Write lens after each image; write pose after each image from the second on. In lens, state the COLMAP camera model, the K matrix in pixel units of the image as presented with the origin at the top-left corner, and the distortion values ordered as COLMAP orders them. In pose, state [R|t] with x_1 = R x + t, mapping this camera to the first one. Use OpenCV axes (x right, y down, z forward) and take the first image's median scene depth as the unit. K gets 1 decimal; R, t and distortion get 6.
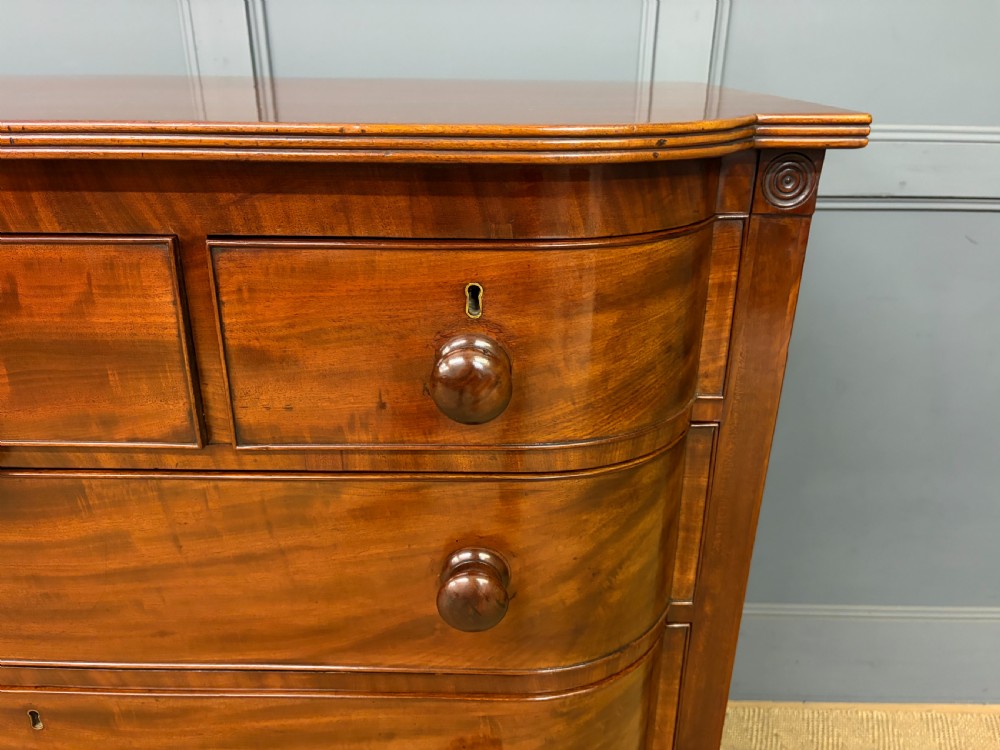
lens RADIAL K [[769.4, 0, 501.3], [0, 769.4, 379.3], [0, 0, 1]] dist [0.055027, -0.077503]
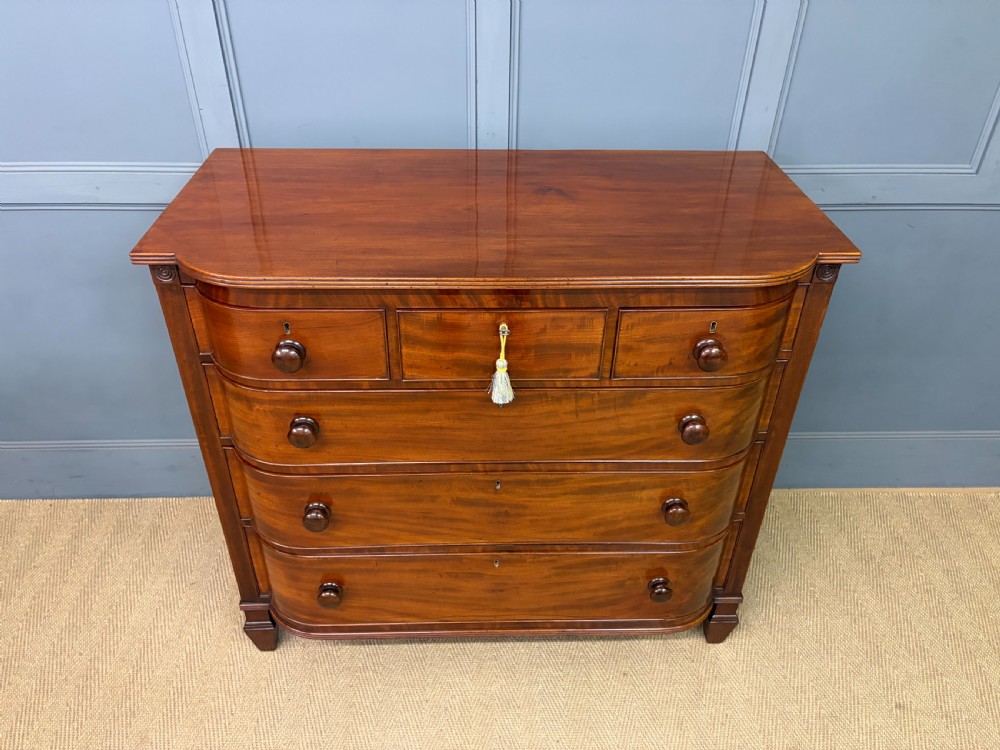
lens RADIAL K [[763.5, 0, 502.8], [0, 763.5, 377.0], [0, 0, 1]] dist [0.062645, -0.078219]
pose [[0.998740, -0.019780, 0.046117, -0.771579], [0.010121, 0.979549, 0.200952, -0.411118], [-0.049149, -0.200232, 0.978515, -1.406452]]
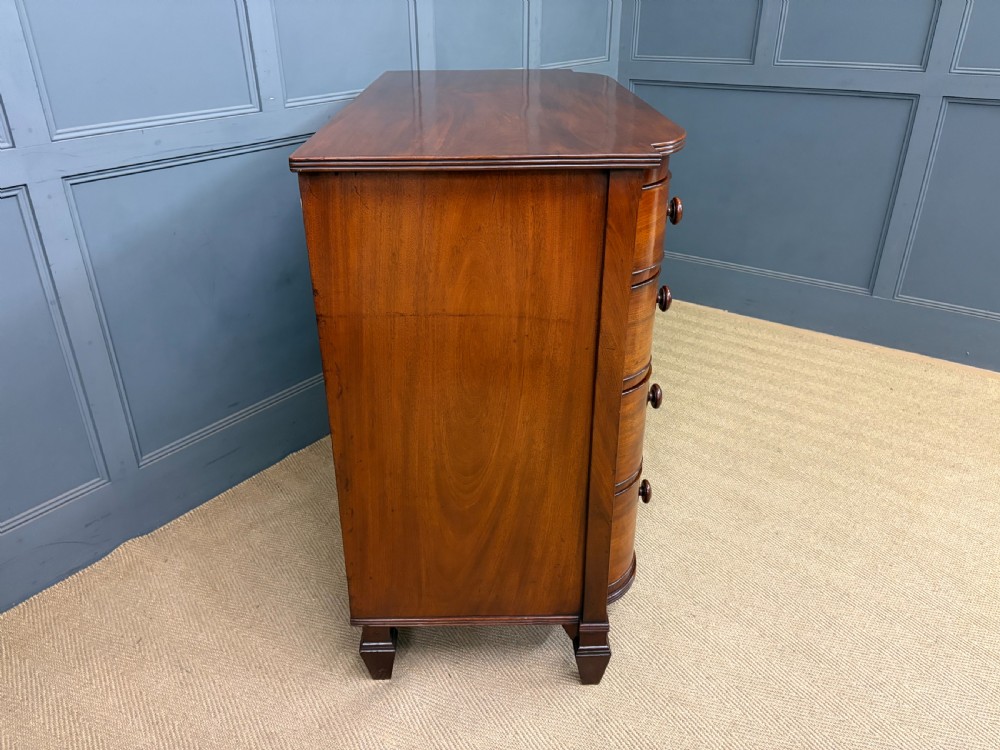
lens RADIAL K [[763.5, 0, 502.8], [0, 763.5, 377.0], [0, 0, 1]] dist [0.062645, -0.078219]
pose [[0.592196, -0.373183, 0.714169, -3.042740], [0.325908, 0.921492, 0.211272, 0.138509], [-0.736945, 0.107639, 0.667328, -1.152468]]
